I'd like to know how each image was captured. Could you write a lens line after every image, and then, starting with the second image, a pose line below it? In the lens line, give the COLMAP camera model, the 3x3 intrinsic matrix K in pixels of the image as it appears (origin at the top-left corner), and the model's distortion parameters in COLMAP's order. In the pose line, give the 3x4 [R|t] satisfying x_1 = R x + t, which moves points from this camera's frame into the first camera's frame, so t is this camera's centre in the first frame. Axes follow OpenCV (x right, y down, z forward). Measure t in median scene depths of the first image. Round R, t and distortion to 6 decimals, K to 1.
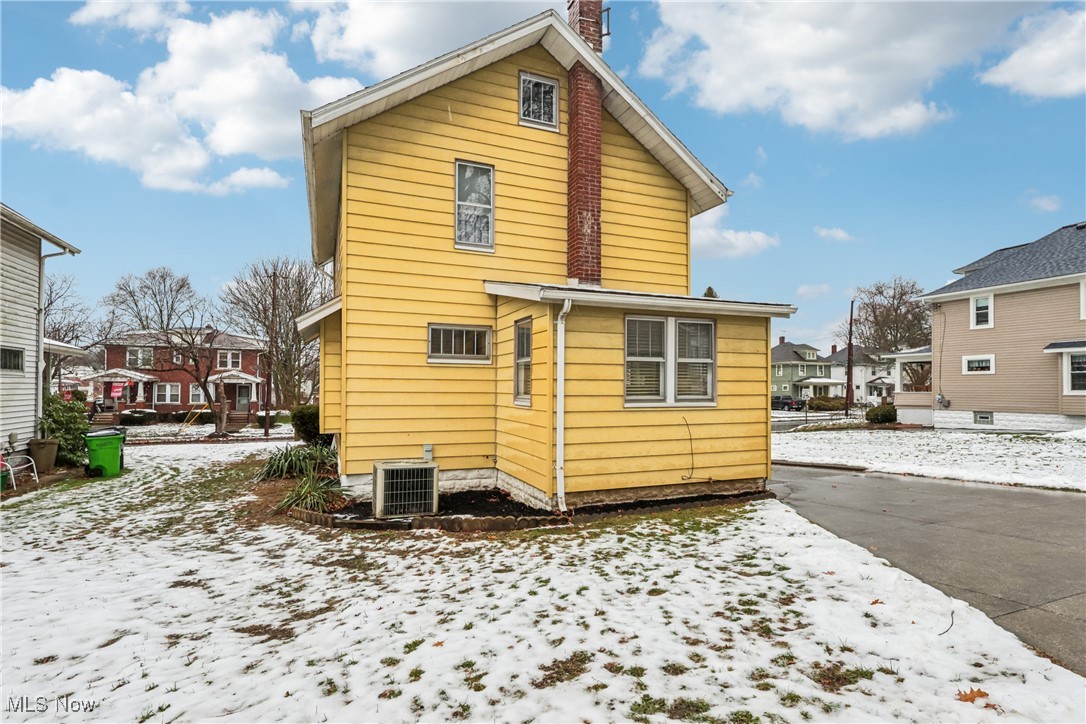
lens RADIAL K [[518.2, 0, 551.5], [0, 518.2, 381.5], [0, 0, 1]] dist [-0.001616, 0.001704]
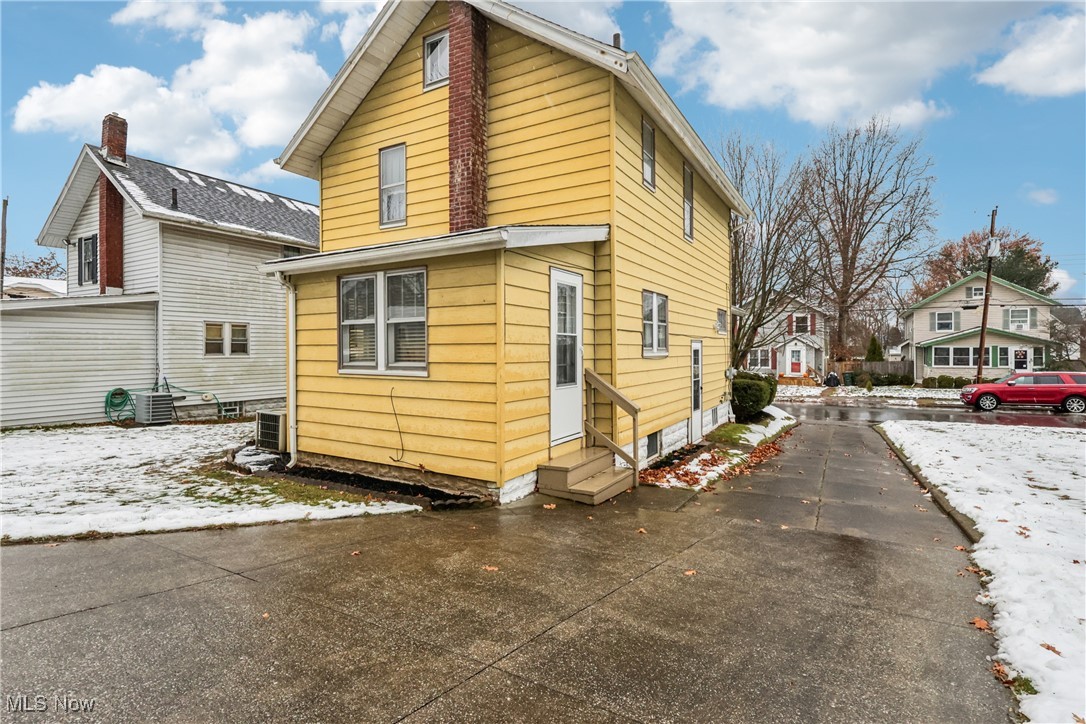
lens RADIAL K [[518.2, 0, 542.9], [0, 518.2, 353.4], [0, 0, 1]] dist [-0.001616, 0.001704]
pose [[0.600335, 0.003761, -0.799740, 1.077373], [0.013629, 0.999796, 0.014933, 0.003508], [0.799632, -0.019864, 0.600161, 0.686523]]
